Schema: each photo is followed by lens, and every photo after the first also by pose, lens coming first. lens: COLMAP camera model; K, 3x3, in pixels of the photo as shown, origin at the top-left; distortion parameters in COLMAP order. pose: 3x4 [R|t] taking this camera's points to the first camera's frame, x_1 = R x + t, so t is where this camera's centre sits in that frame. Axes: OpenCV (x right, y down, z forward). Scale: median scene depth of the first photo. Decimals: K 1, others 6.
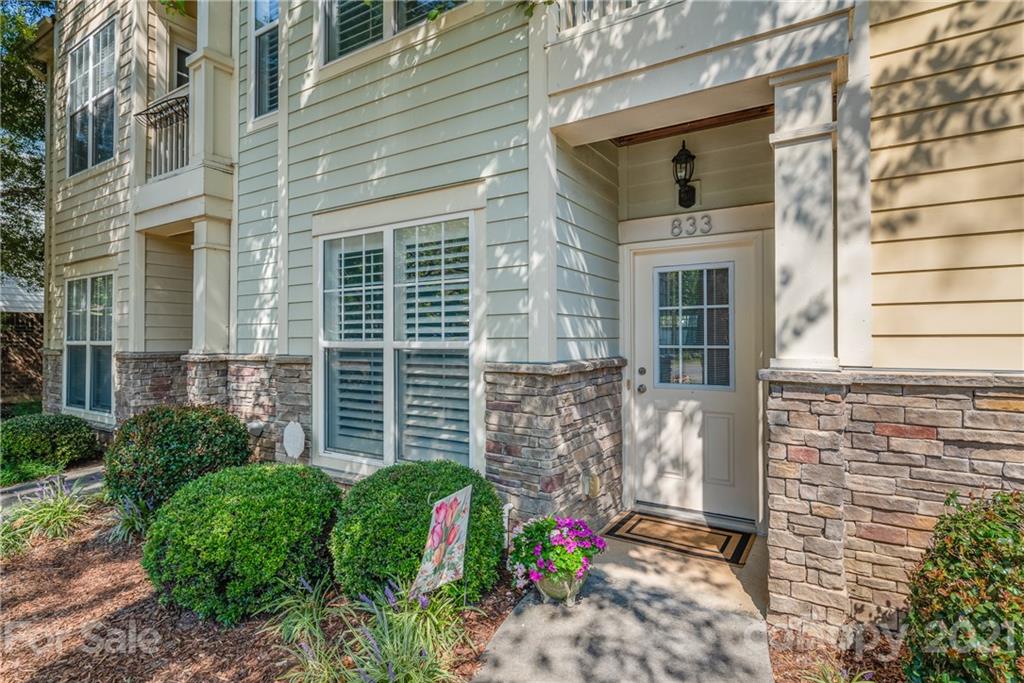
lens RADIAL K [[536.5, 0, 514.5], [0, 536.5, 342.0], [0, 0, 1]] dist [0.003581, 0.002248]
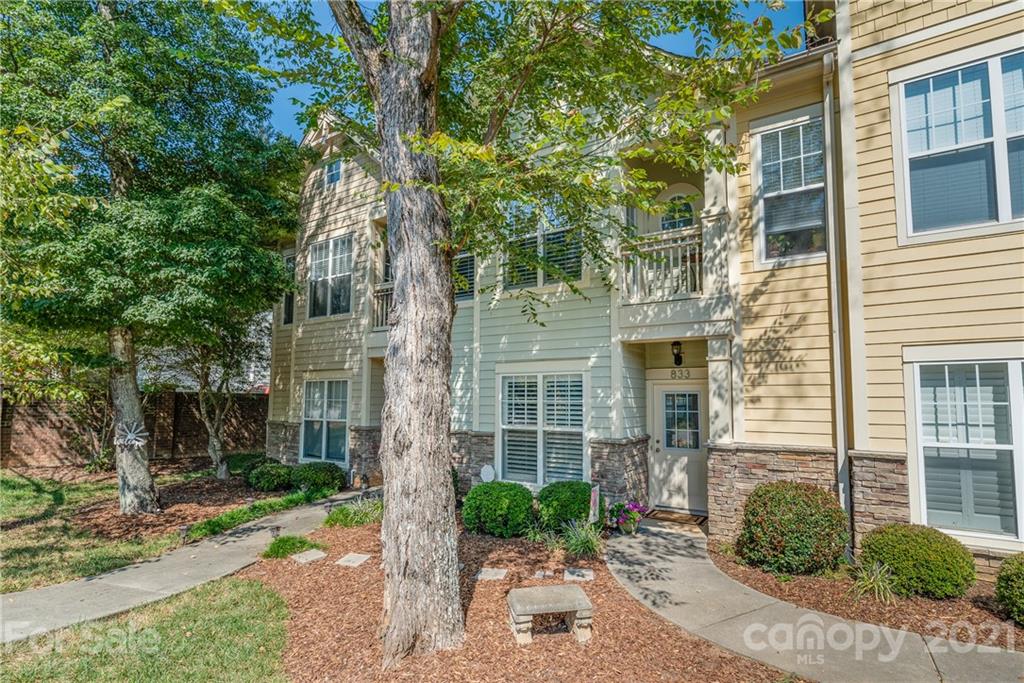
lens RADIAL K [[536.5, 0, 508.8], [0, 536.5, 342.4], [0, 0, 1]] dist [0.003581, 0.002248]
pose [[0.999929, 0.007812, -0.008970, -0.369187], [-0.008750, 0.993924, -0.109719, -0.107210], [0.008058, 0.109790, 0.993922, -1.254874]]
